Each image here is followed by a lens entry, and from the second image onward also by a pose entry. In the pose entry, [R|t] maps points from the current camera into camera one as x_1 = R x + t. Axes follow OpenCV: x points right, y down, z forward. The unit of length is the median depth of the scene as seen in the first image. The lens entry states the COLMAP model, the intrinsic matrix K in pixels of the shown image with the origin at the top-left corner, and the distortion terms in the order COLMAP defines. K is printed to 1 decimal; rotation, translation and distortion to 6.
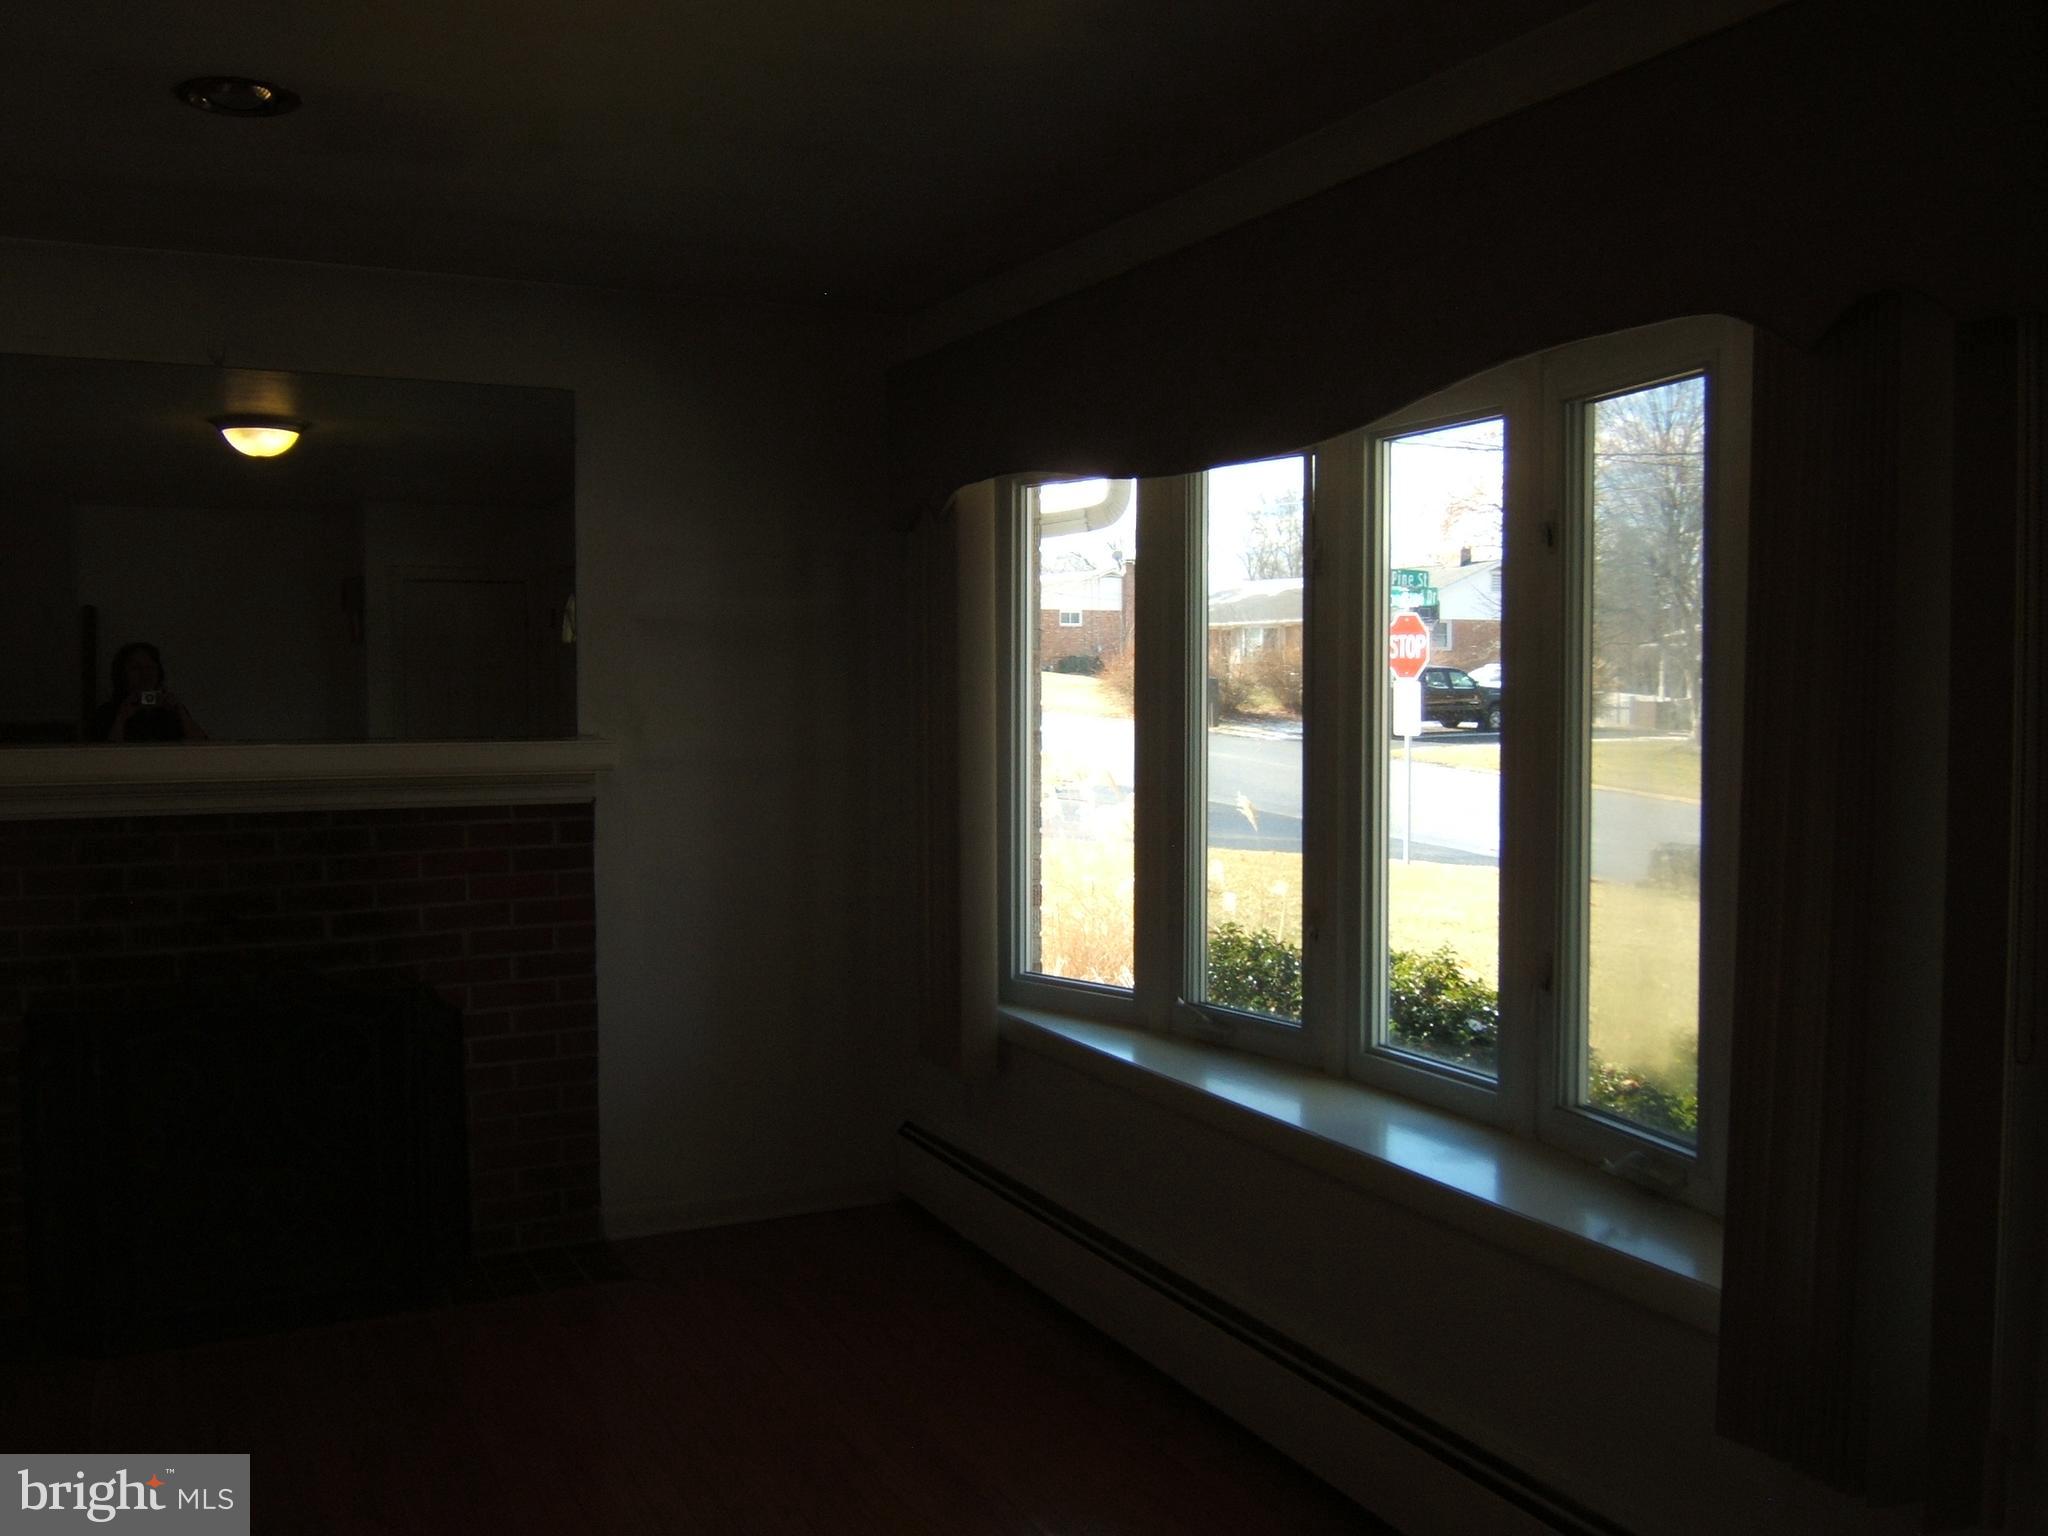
lens RADIAL K [[1741.6, 0, 1024.0], [0, 1741.6, 768.0], [0, 0, 1]] dist [0.000184, -0.149102]
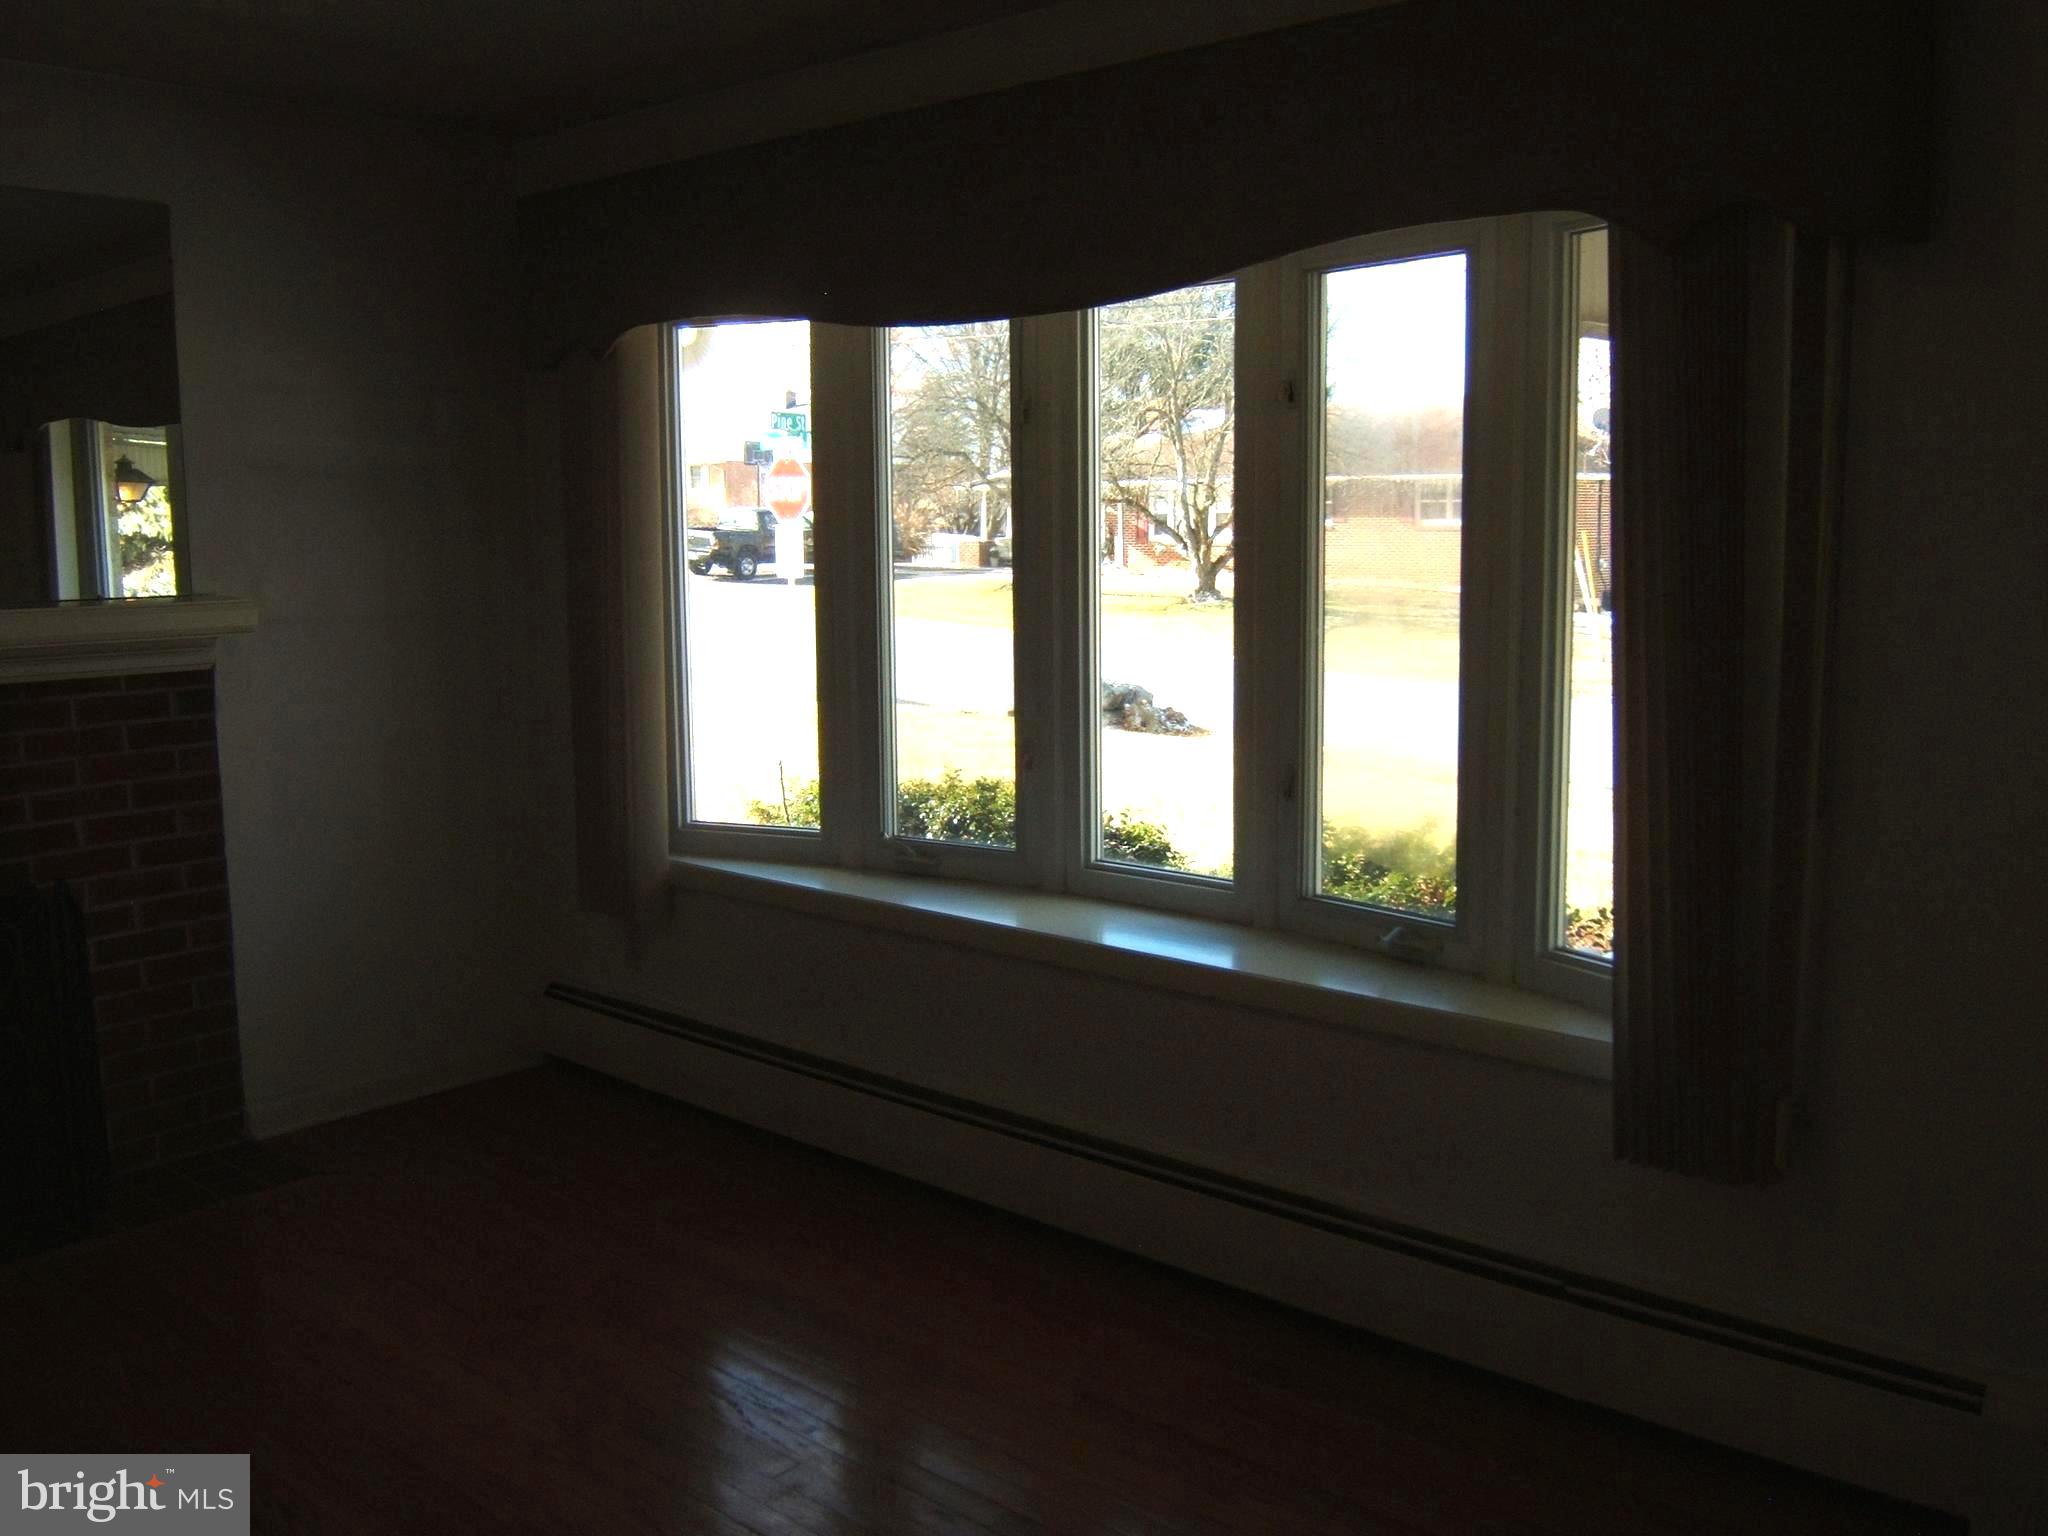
lens RADIAL K [[1741.6, 0, 1024.0], [0, 1741.6, 768.0], [0, 0, 1]] dist [0.000184, -0.149102]
pose [[0.919039, -0.059044, 0.389720, -0.215729], [0.023710, 0.995208, 0.094864, -0.004197], [-0.393454, -0.077944, 0.916034, 0.007412]]
